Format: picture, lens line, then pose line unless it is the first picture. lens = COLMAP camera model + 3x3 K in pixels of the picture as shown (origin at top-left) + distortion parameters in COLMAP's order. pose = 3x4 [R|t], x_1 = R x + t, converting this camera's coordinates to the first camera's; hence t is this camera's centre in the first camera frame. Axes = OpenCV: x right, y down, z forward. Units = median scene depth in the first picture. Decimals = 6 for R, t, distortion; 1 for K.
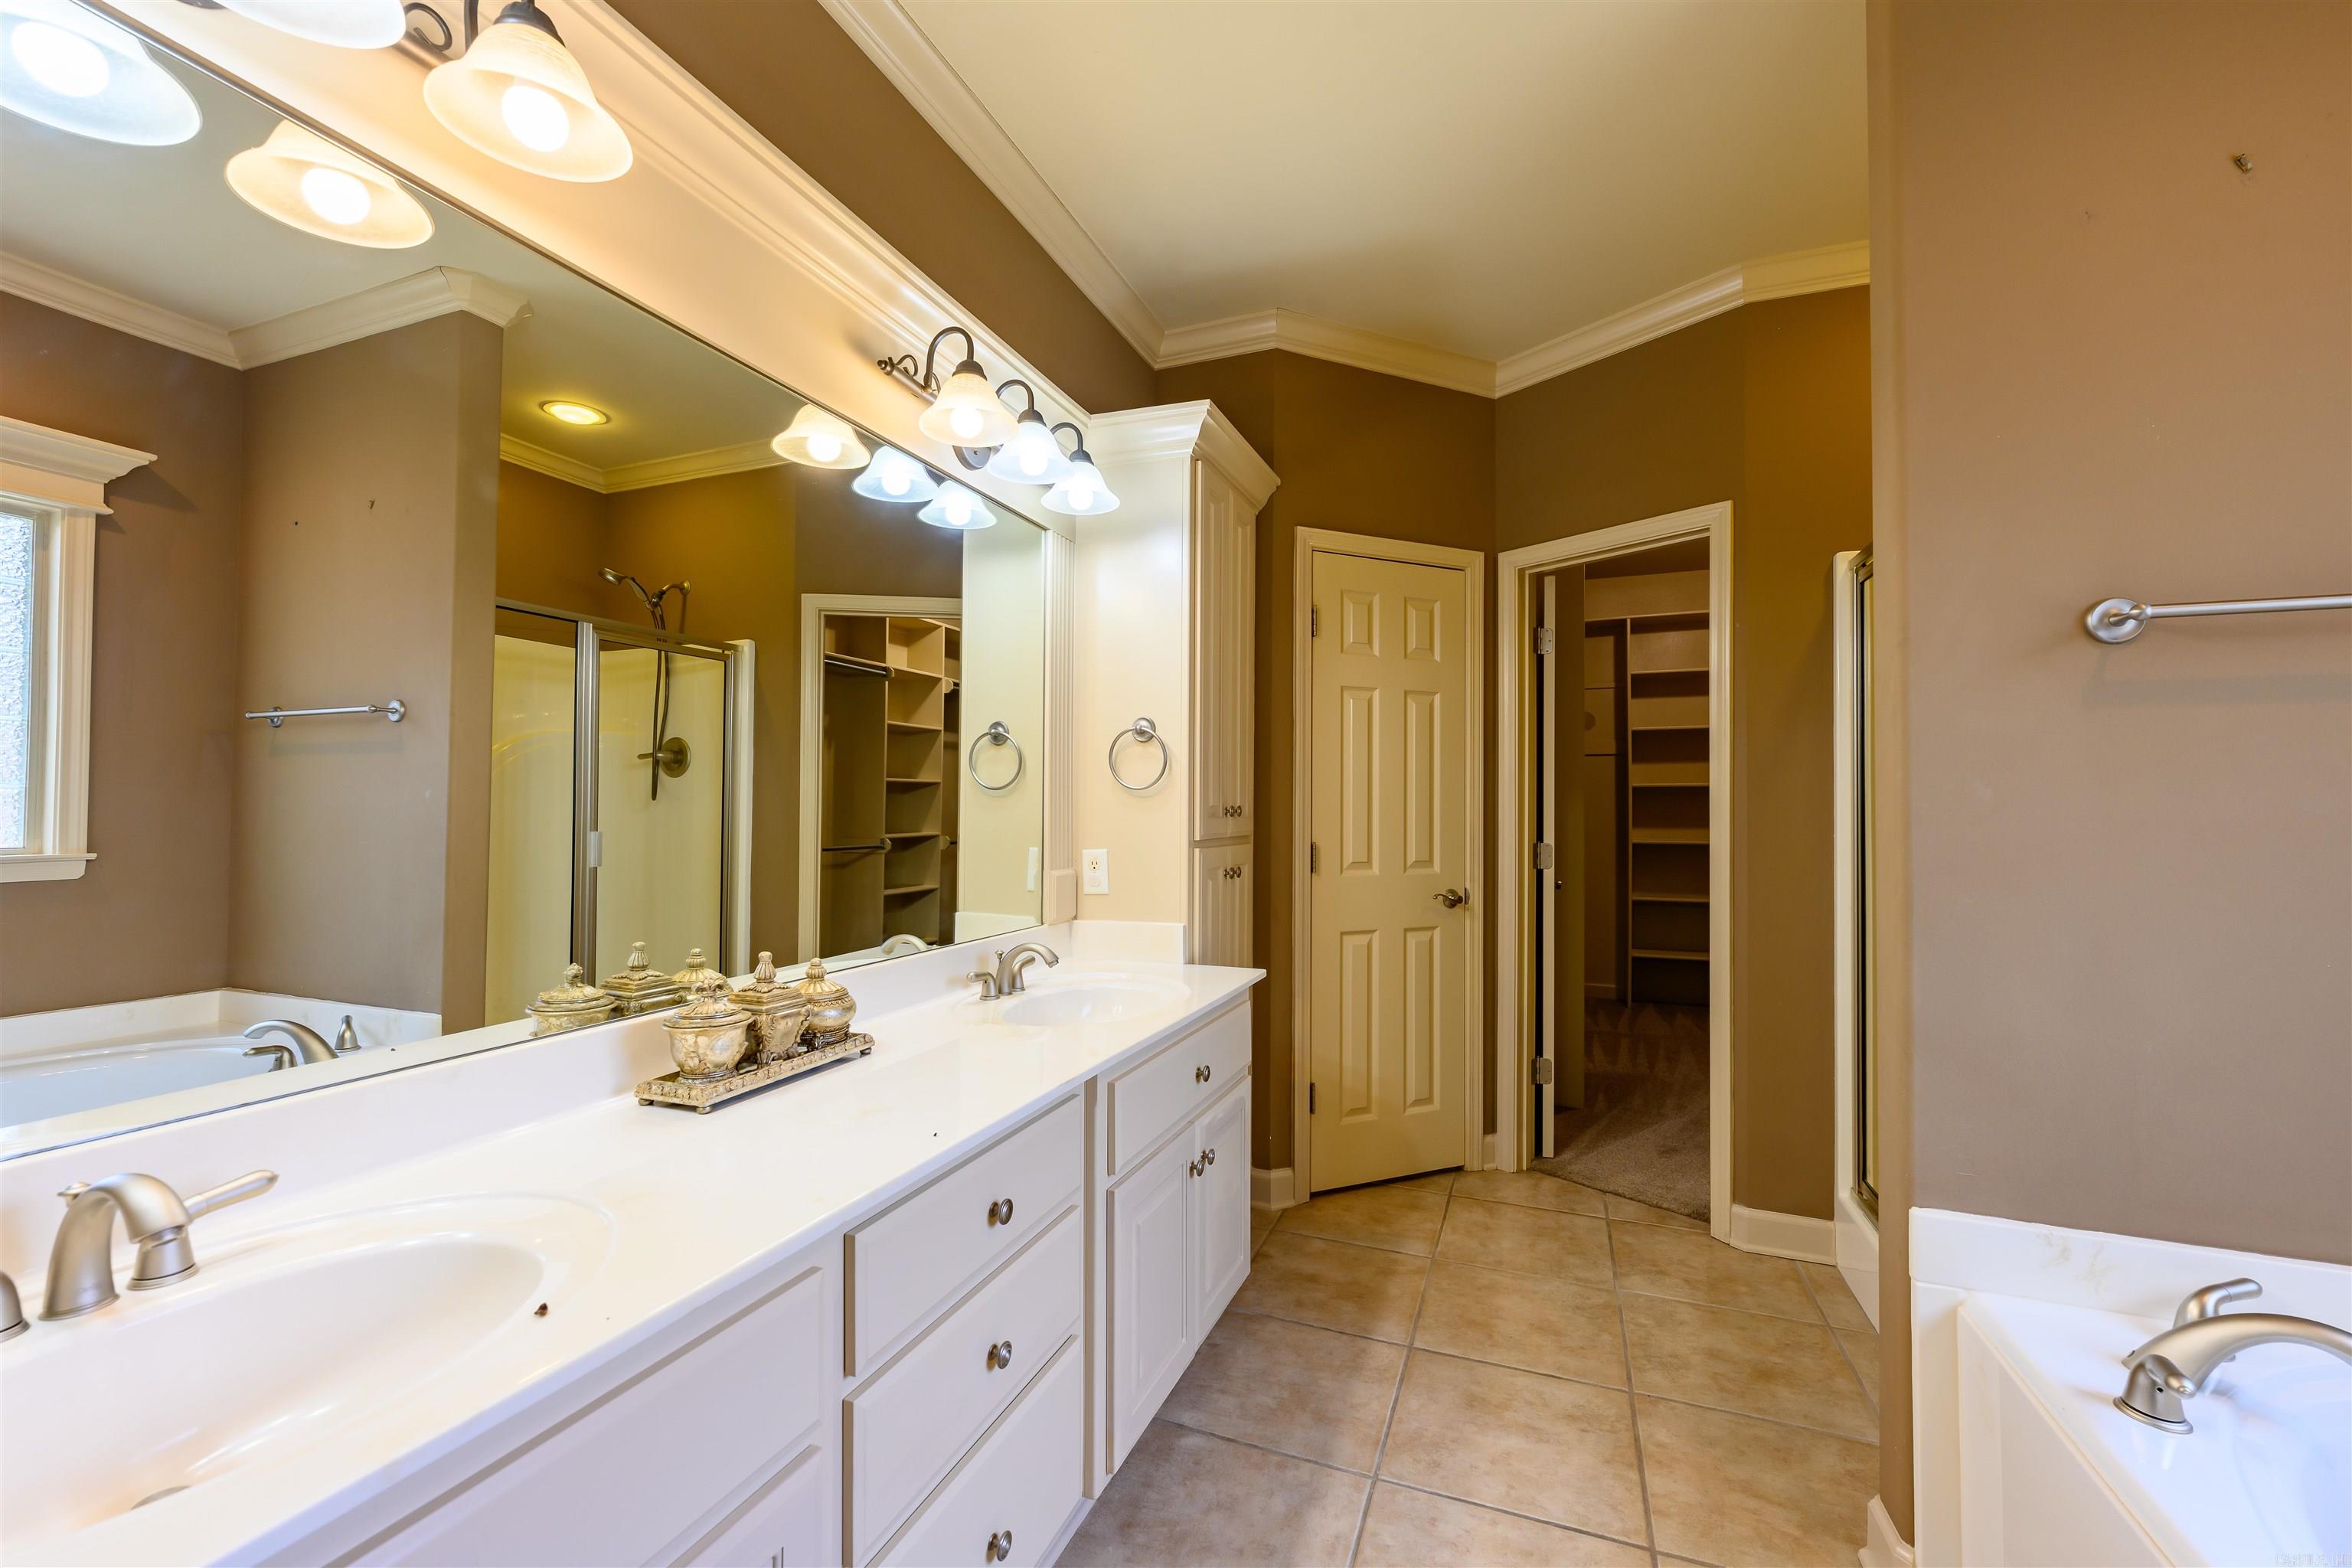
lens RADIAL K [[963.4, 0, 1171.4], [0, 963.4, 792.8], [0, 0, 1]] dist [0.000887, 0.000109]
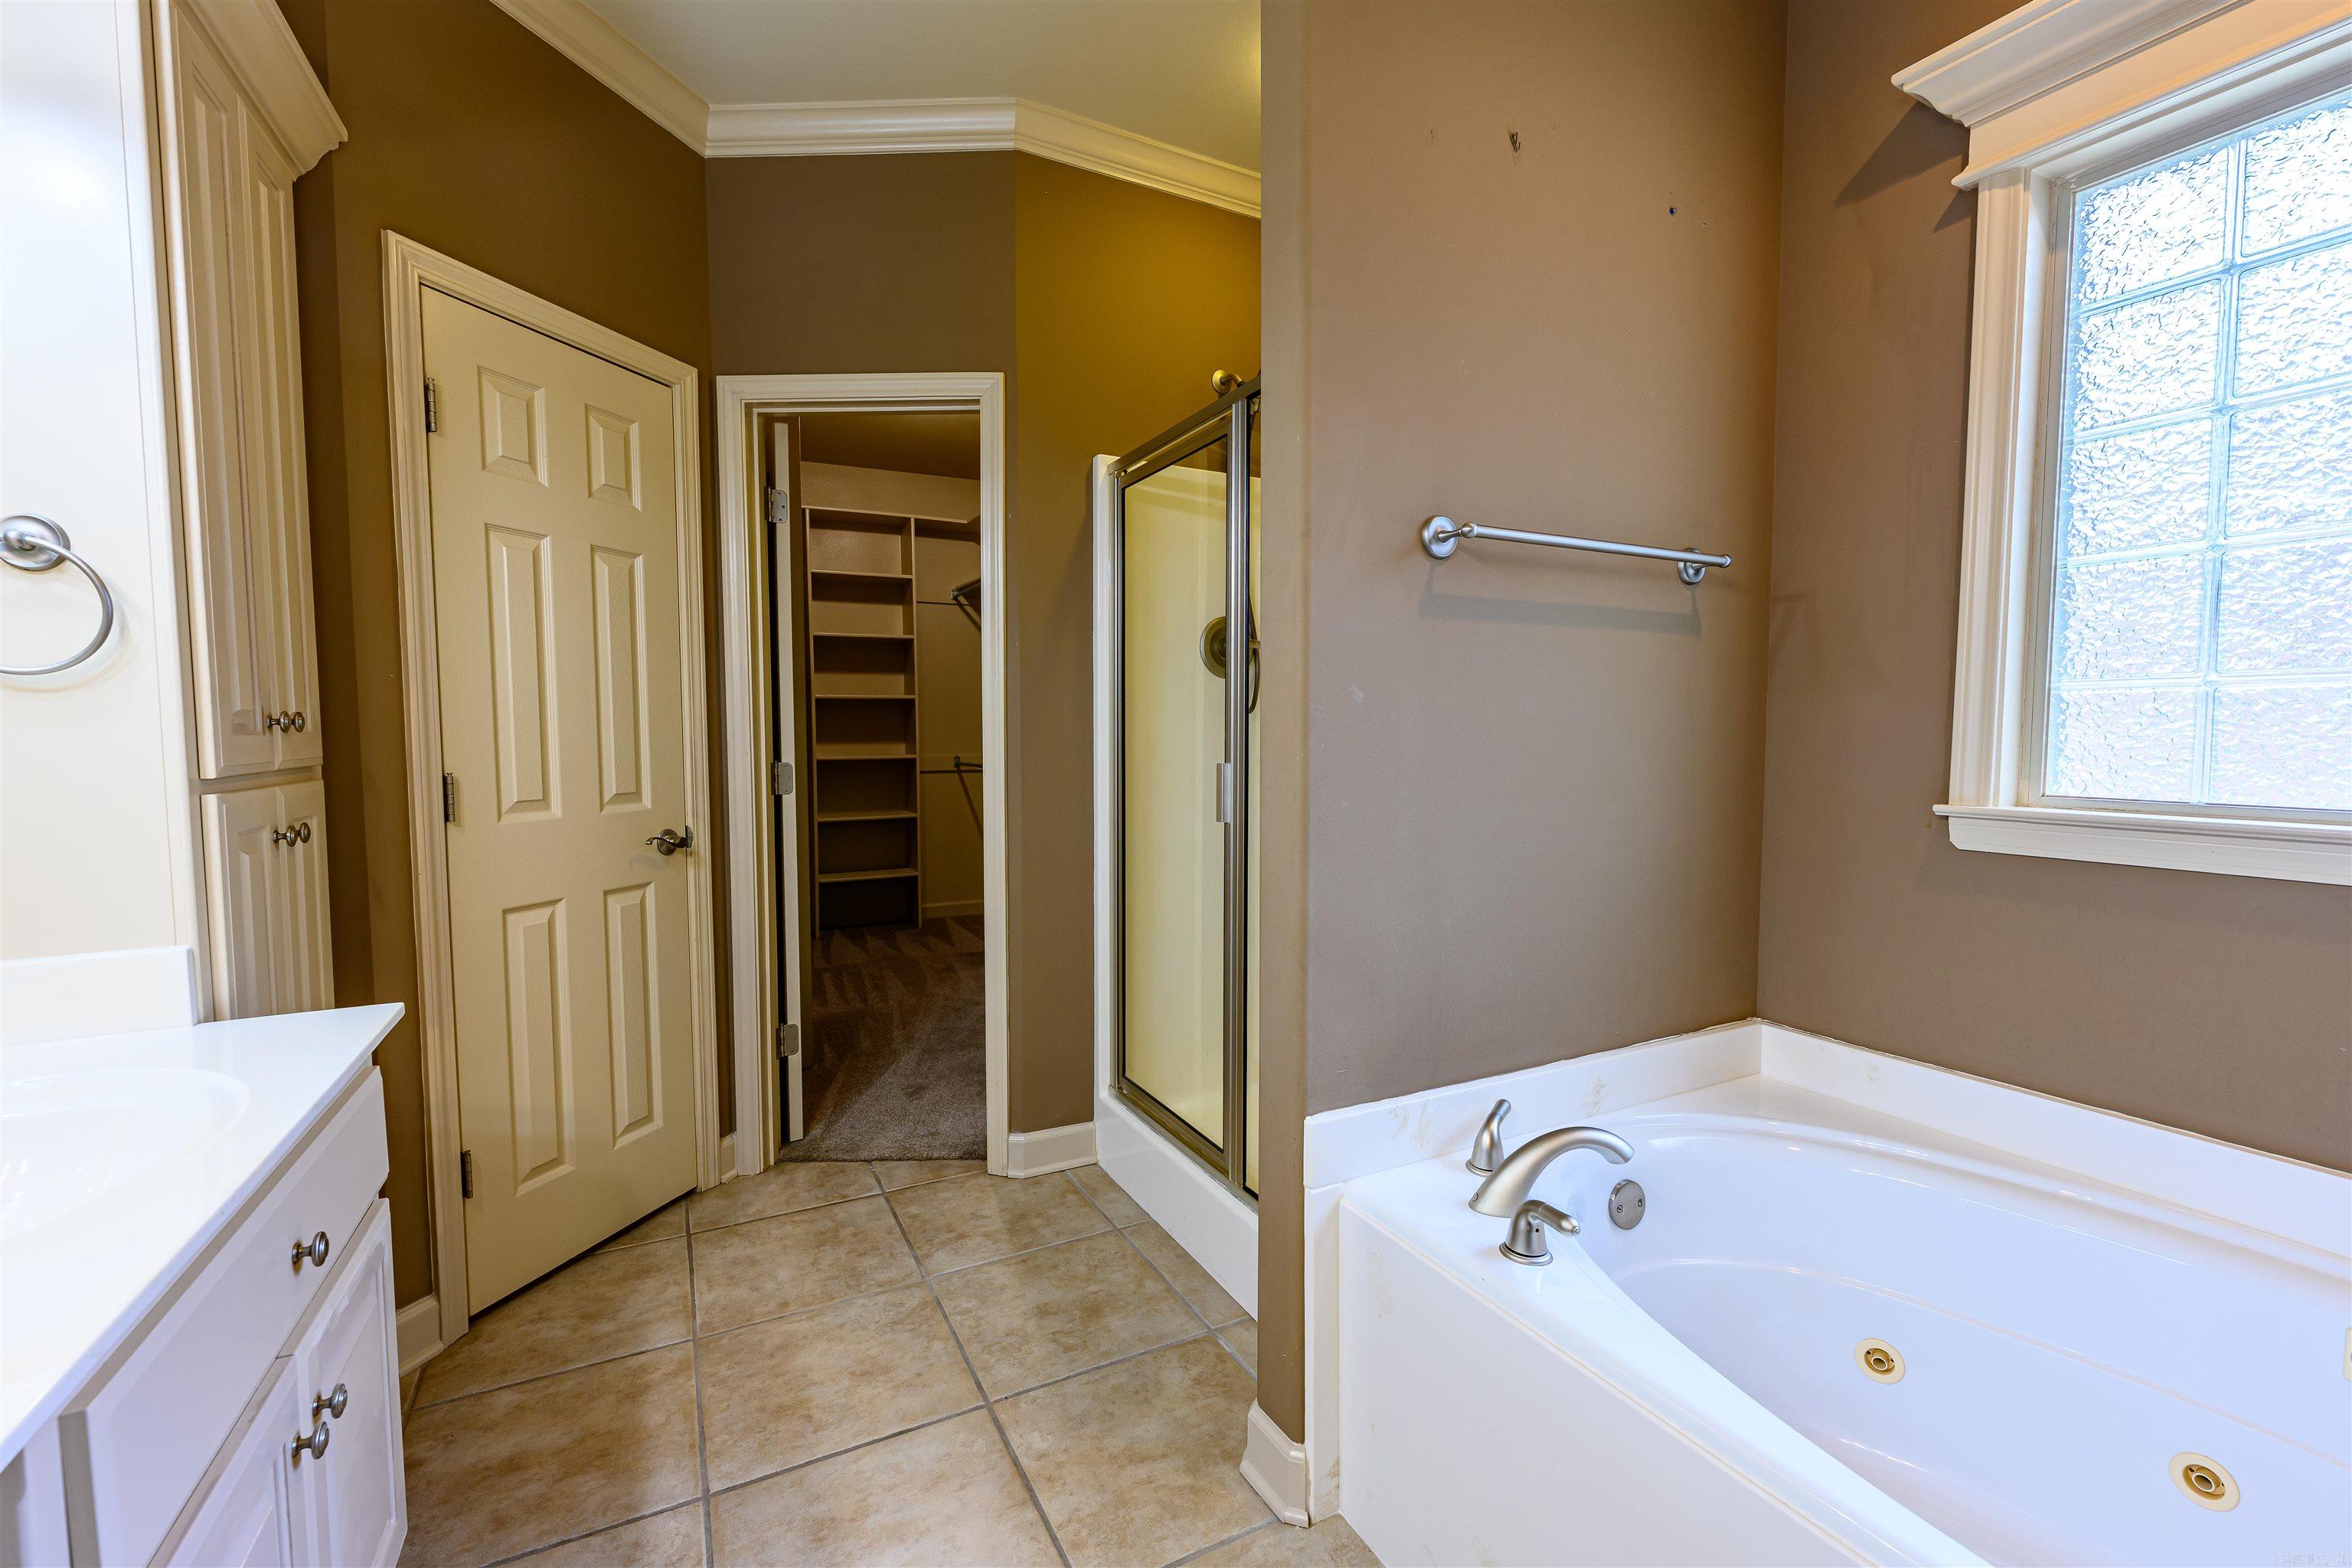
lens RADIAL K [[1004.0, 0, 1190.6], [0, 1004.0, 792.4], [0, 0, 1]] dist [0.000519, -0.000396]
pose [[0.646526, -0.055476, 0.760873, -0.038389], [-0.008005, 0.996804, 0.079480, 0.009605], [-0.762850, -0.057477, 0.644015, 0.243235]]
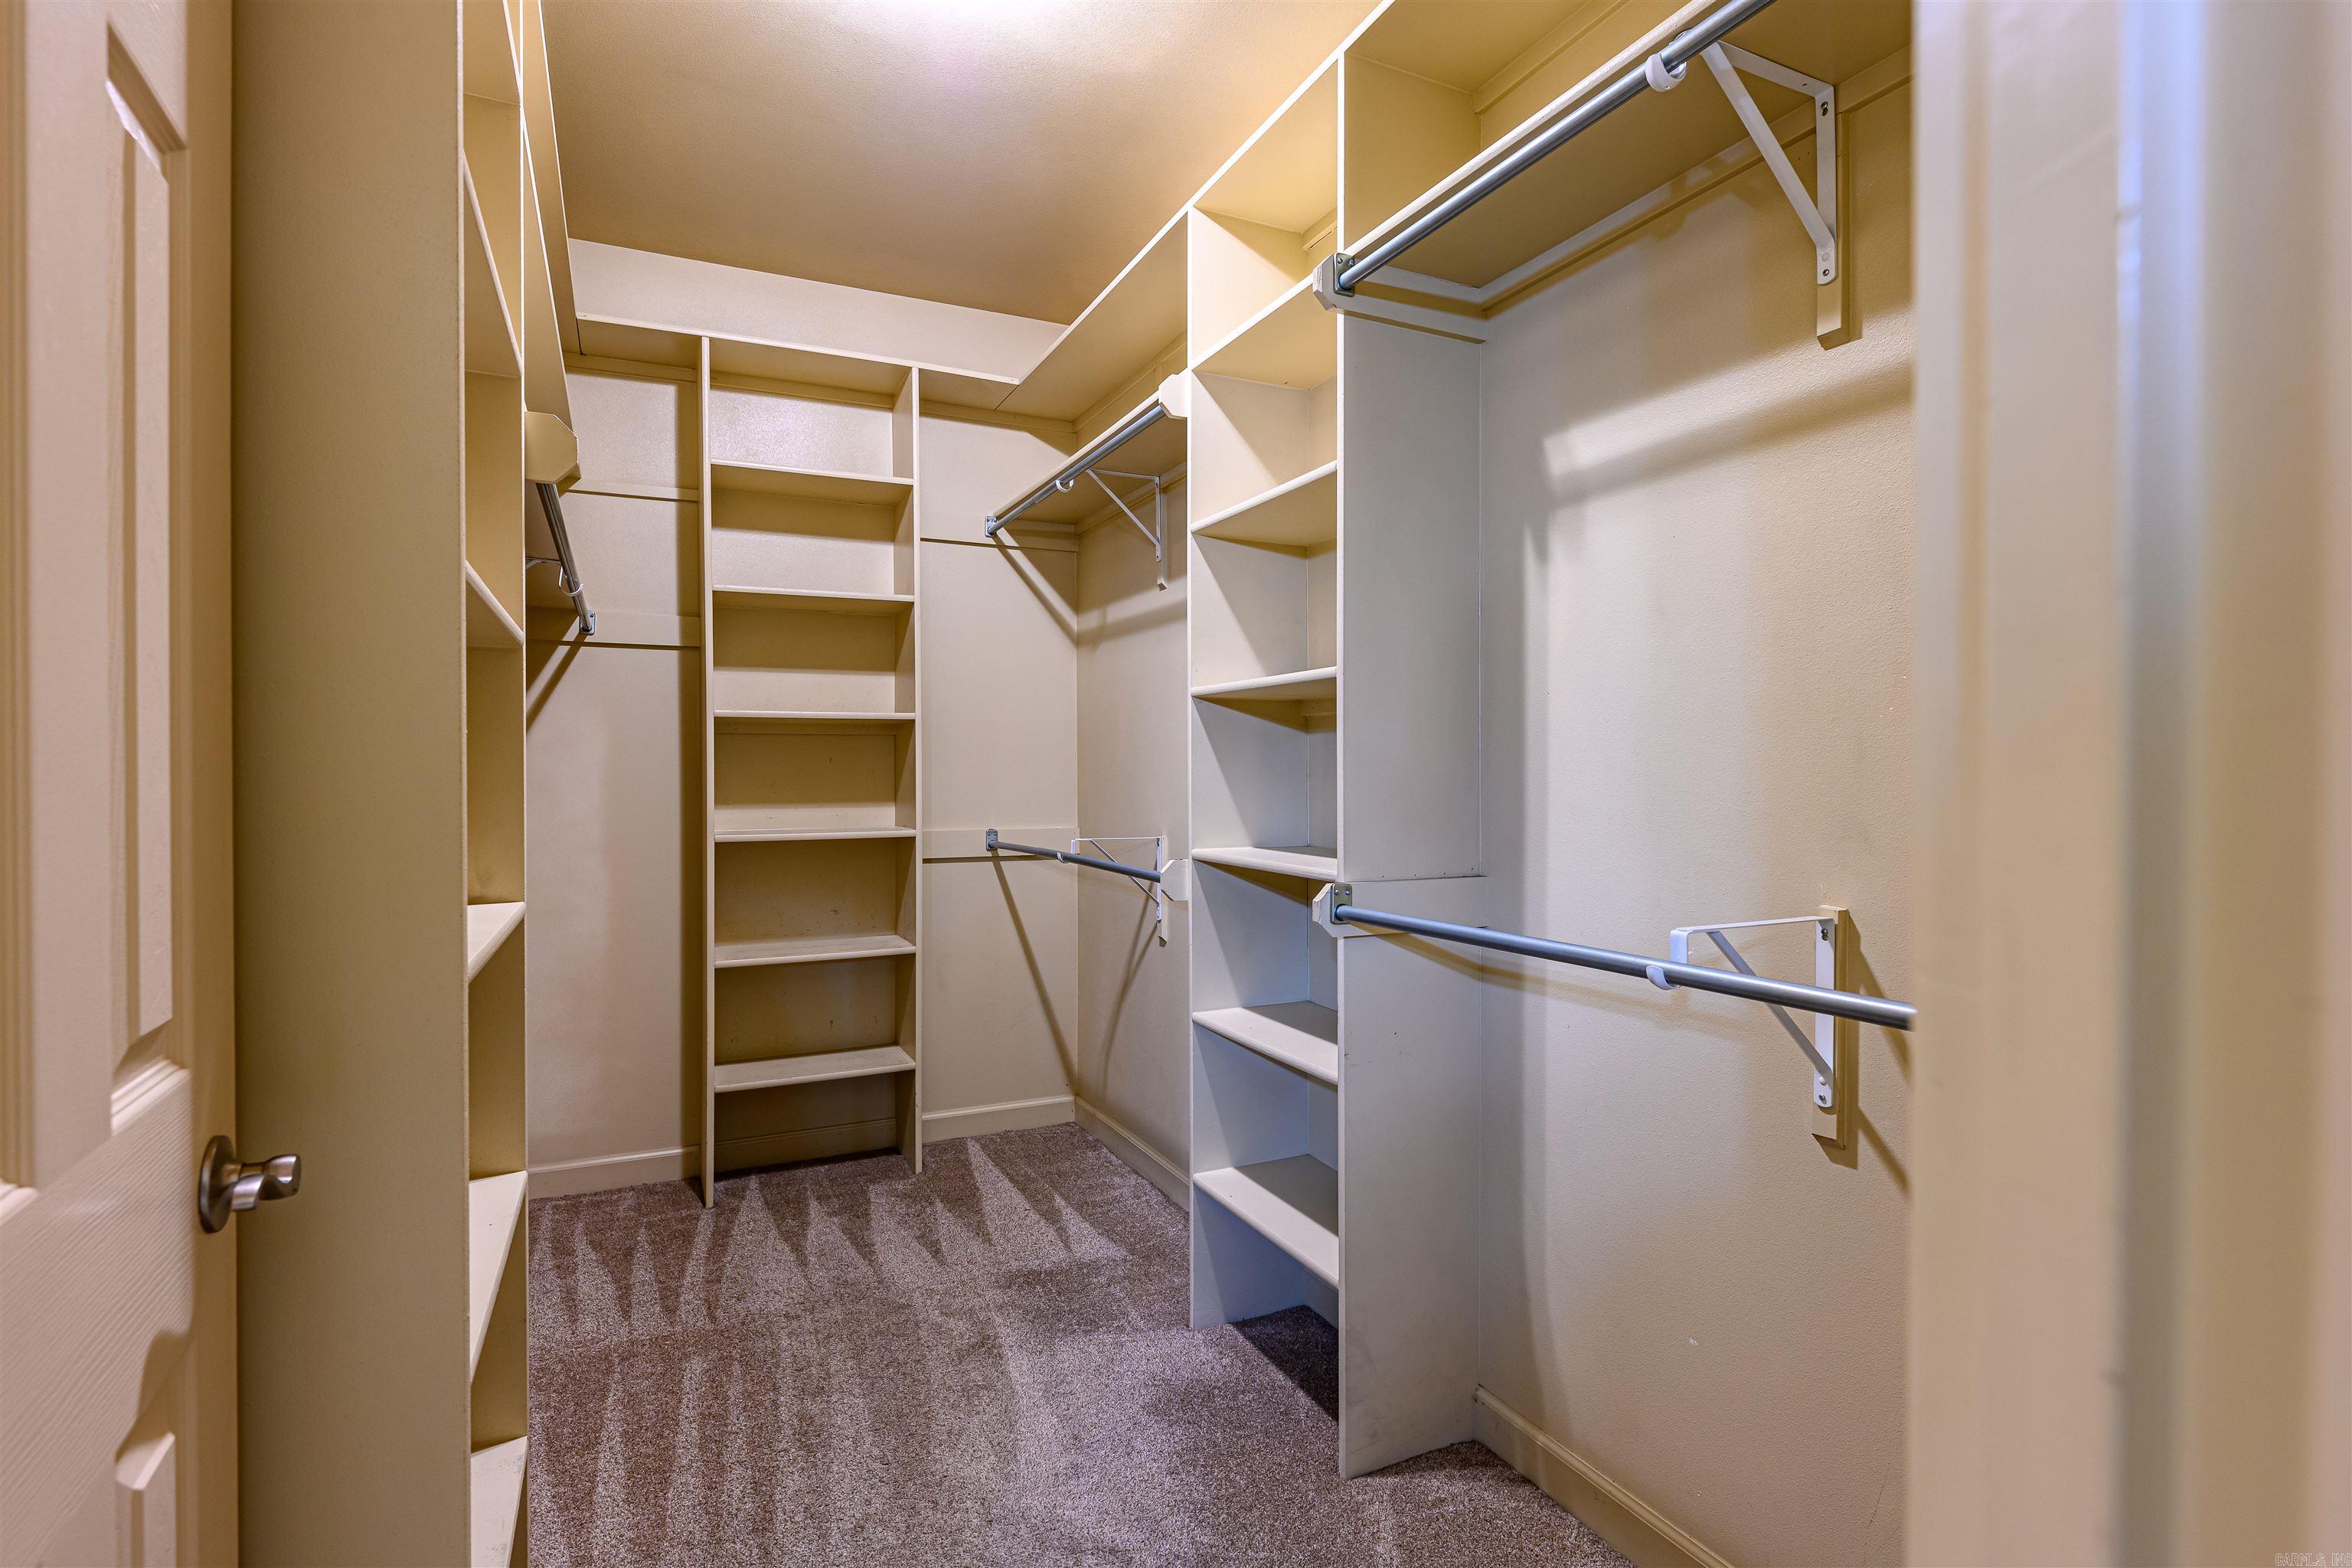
lens RADIAL K [[1153.7, 0, 1176.0], [0, 1153.7, 784.0], [0, 0, 1]] dist [0.011808, -0.000035]
pose [[0.678931, -0.008813, 0.734149, 0.482492], [-0.004734, 0.999855, 0.016380, 0.033931], [-0.734187, -0.014596, 0.678791, 1.006489]]
